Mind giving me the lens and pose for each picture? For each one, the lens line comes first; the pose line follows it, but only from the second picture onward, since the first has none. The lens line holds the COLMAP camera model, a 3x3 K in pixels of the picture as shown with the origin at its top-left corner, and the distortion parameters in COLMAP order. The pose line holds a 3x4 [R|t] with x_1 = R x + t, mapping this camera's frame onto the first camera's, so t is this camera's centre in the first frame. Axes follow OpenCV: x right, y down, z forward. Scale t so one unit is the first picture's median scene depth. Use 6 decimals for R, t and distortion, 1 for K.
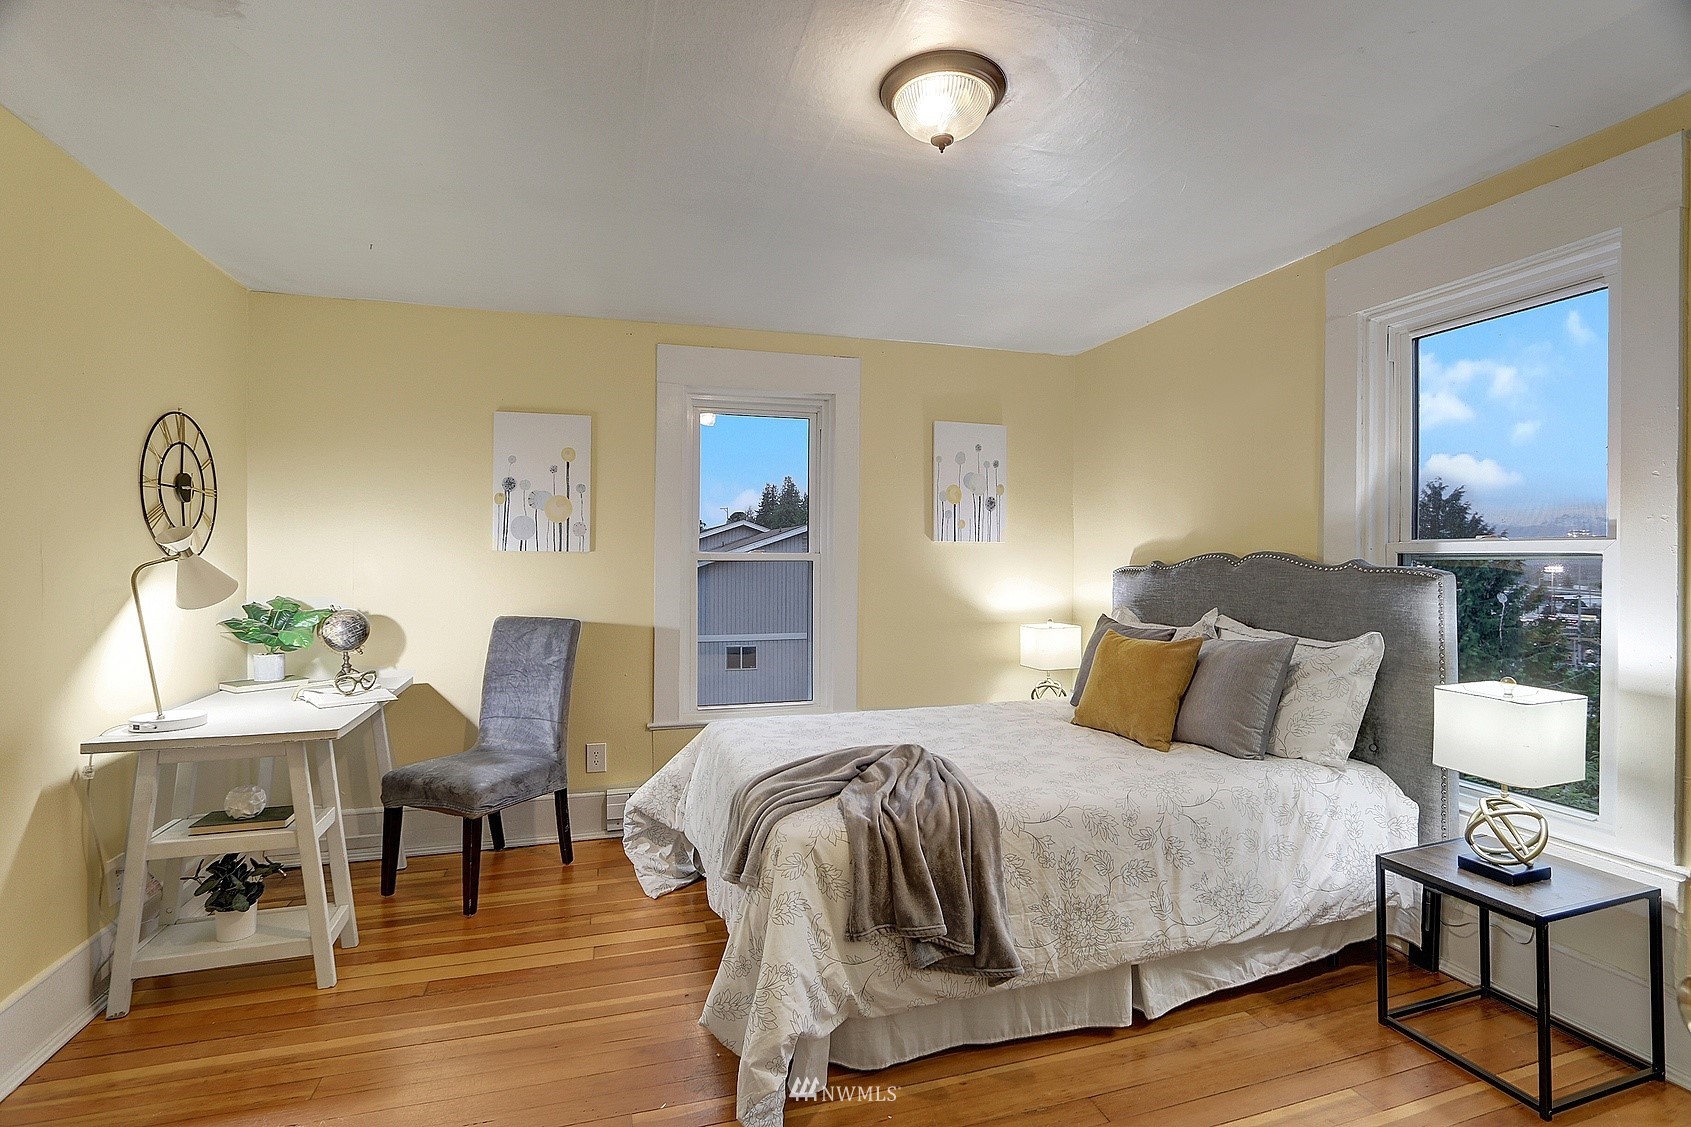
lens RADIAL K [[805.7, 0, 838.4], [0, 805.7, 561.7], [0, 0, 1]] dist [-0.020430, 0.003036]
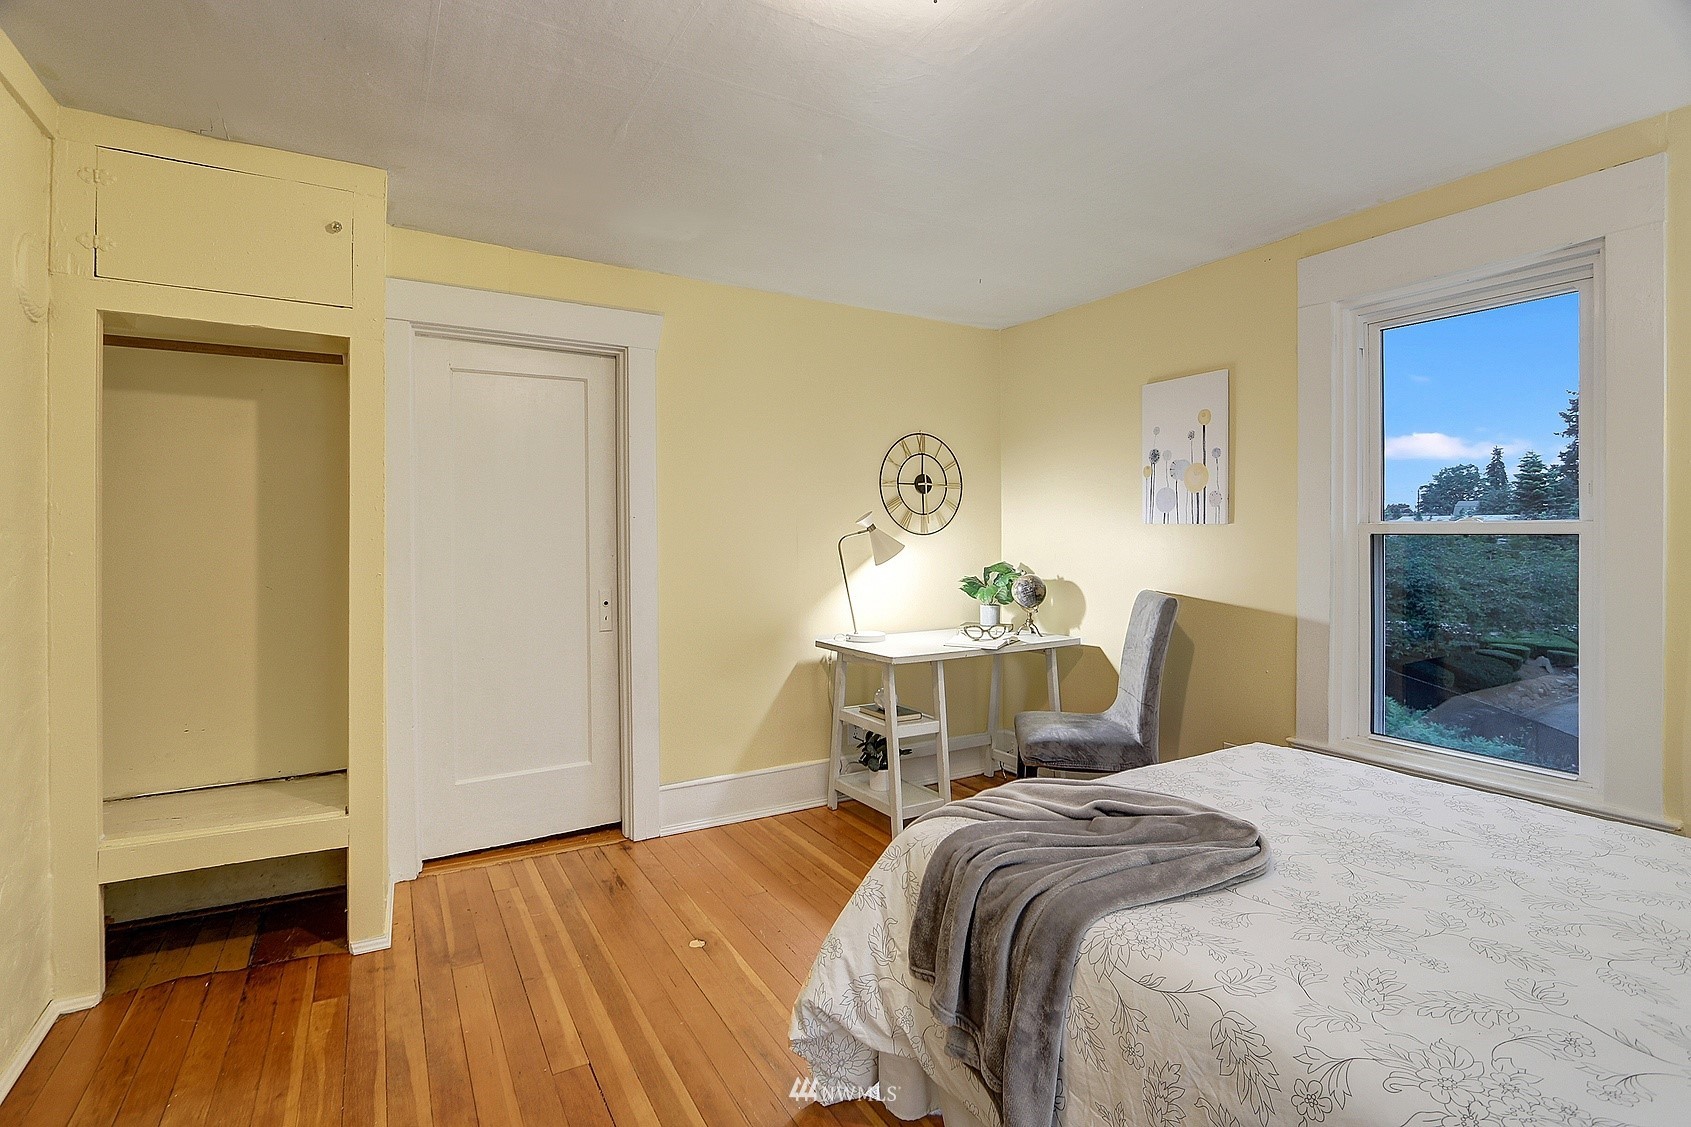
lens RADIAL K [[805.7, 0, 841.3], [0, 805.7, 546.9], [0, 0, 1]] dist [-0.020430, 0.003036]
pose [[0.231847, 0.014705, -0.972641, 0.581039], [-0.002663, 0.999892, 0.014483, 0.001553], [0.972749, -0.000768, 0.231861, 0.505079]]
